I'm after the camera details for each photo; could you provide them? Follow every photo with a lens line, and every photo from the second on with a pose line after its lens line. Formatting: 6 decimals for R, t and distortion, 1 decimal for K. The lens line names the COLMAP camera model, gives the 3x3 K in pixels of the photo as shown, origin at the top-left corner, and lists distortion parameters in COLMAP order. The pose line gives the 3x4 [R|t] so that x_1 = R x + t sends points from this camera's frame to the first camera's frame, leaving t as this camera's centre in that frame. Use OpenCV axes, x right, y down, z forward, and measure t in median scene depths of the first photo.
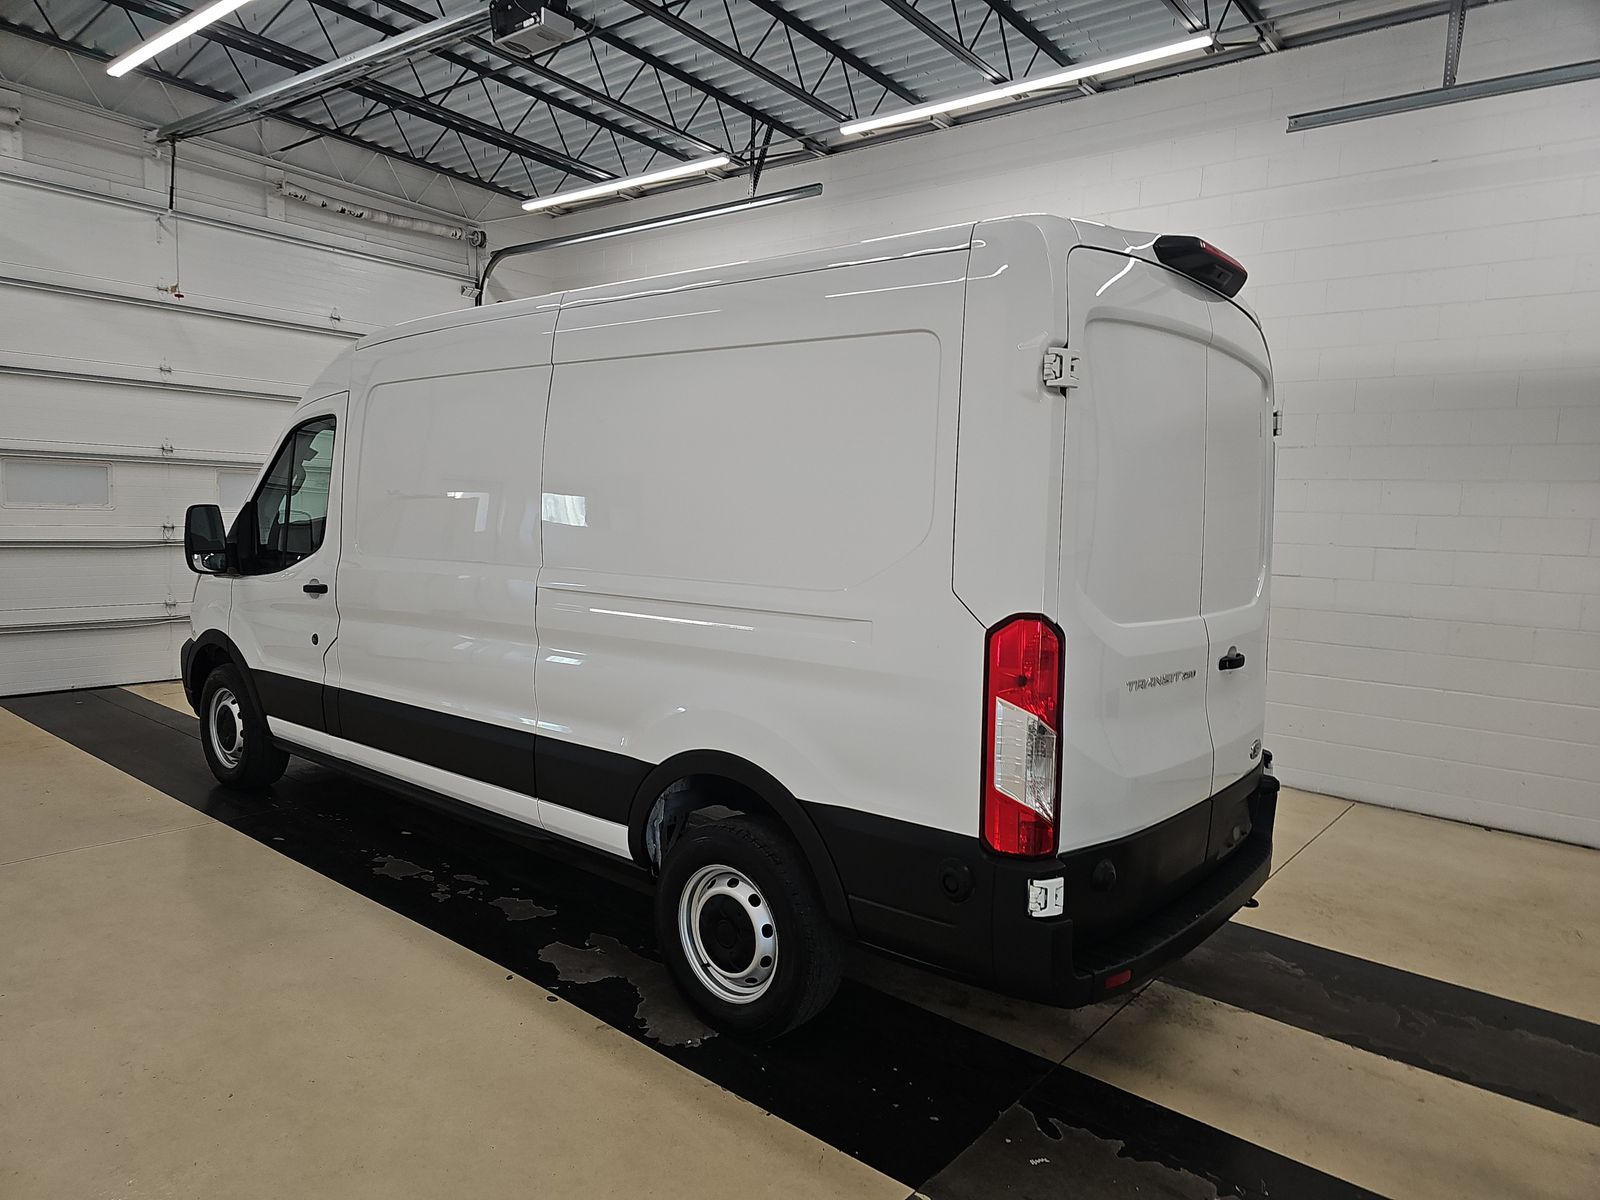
lens RADIAL K [[1038.8, 0, 808.9], [0, 1038.8, 567.8], [0, 0, 1]] dist [0.041816, -0.030102]
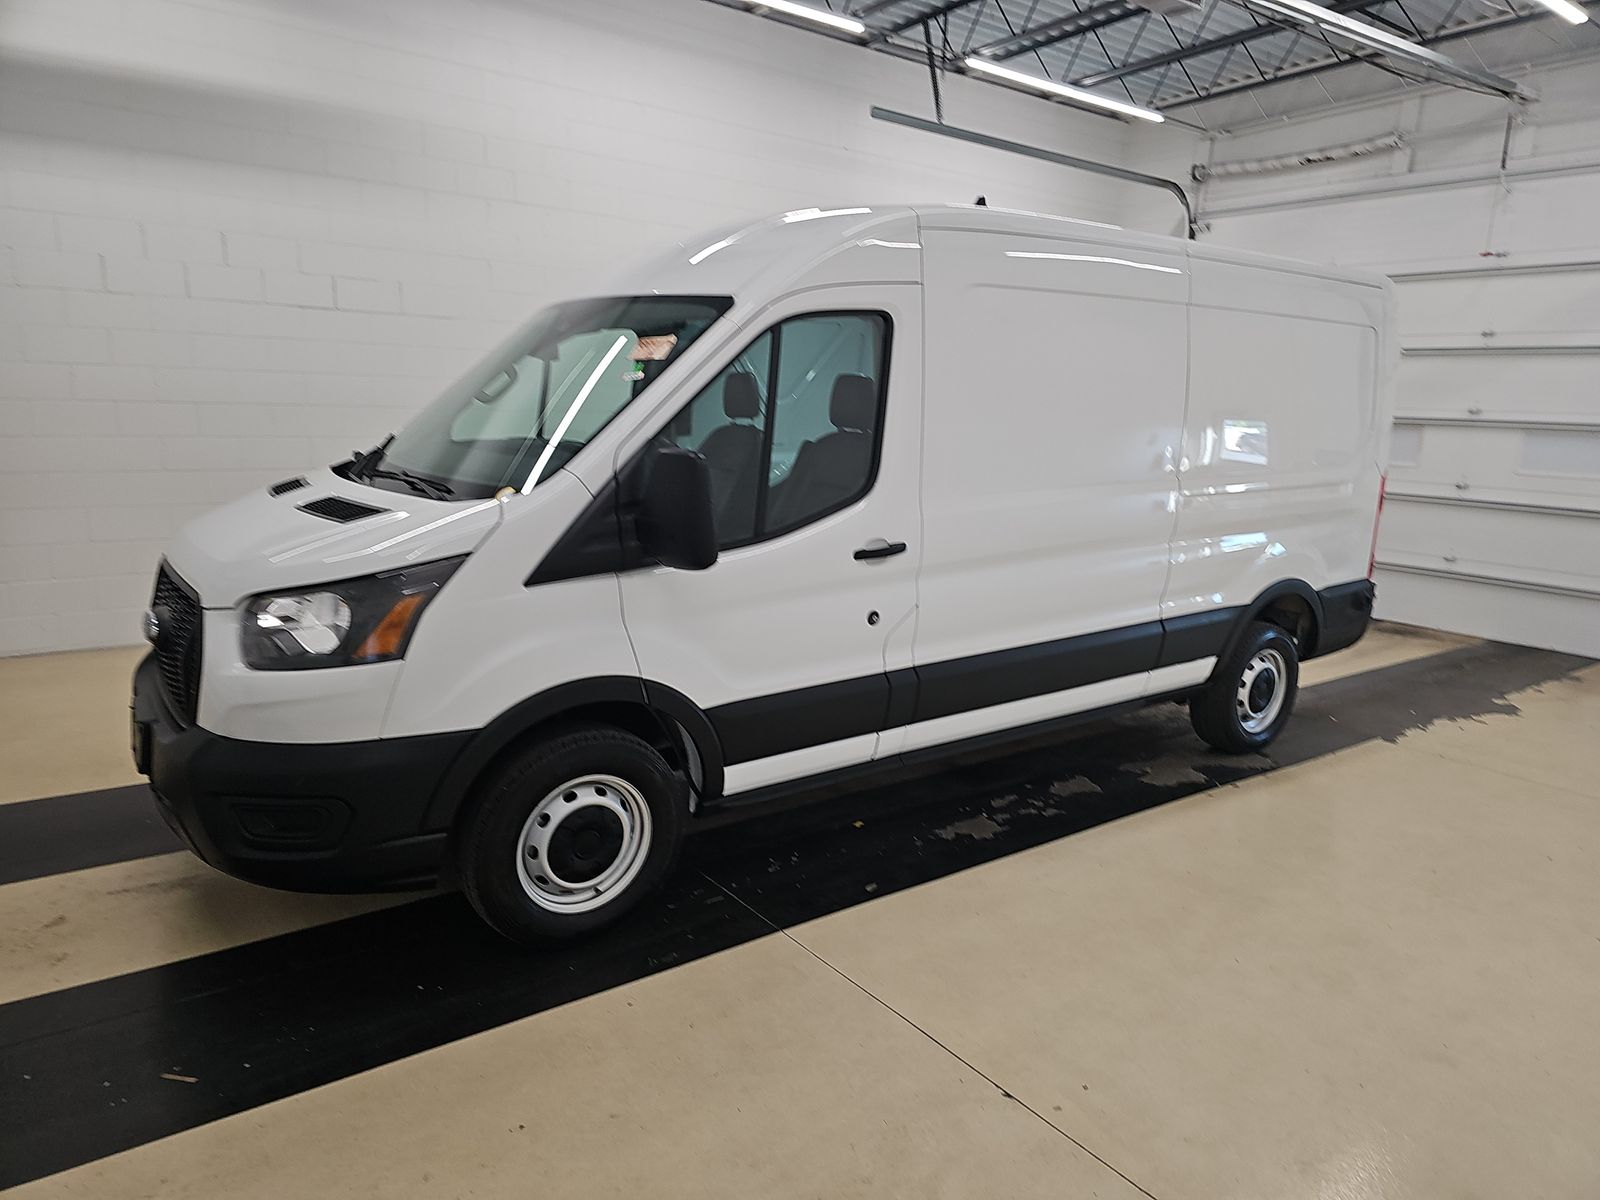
lens RADIAL K [[1038.8, 0, 808.9], [0, 1038.8, 567.8], [0, 0, 1]] dist [0.041816, -0.030102]
pose [[0.239699, -0.198122, 0.950417, -1.276491], [0.013758, 0.979551, 0.200725, -0.125119], [-0.970750, -0.035038, 0.237523, 0.951617]]
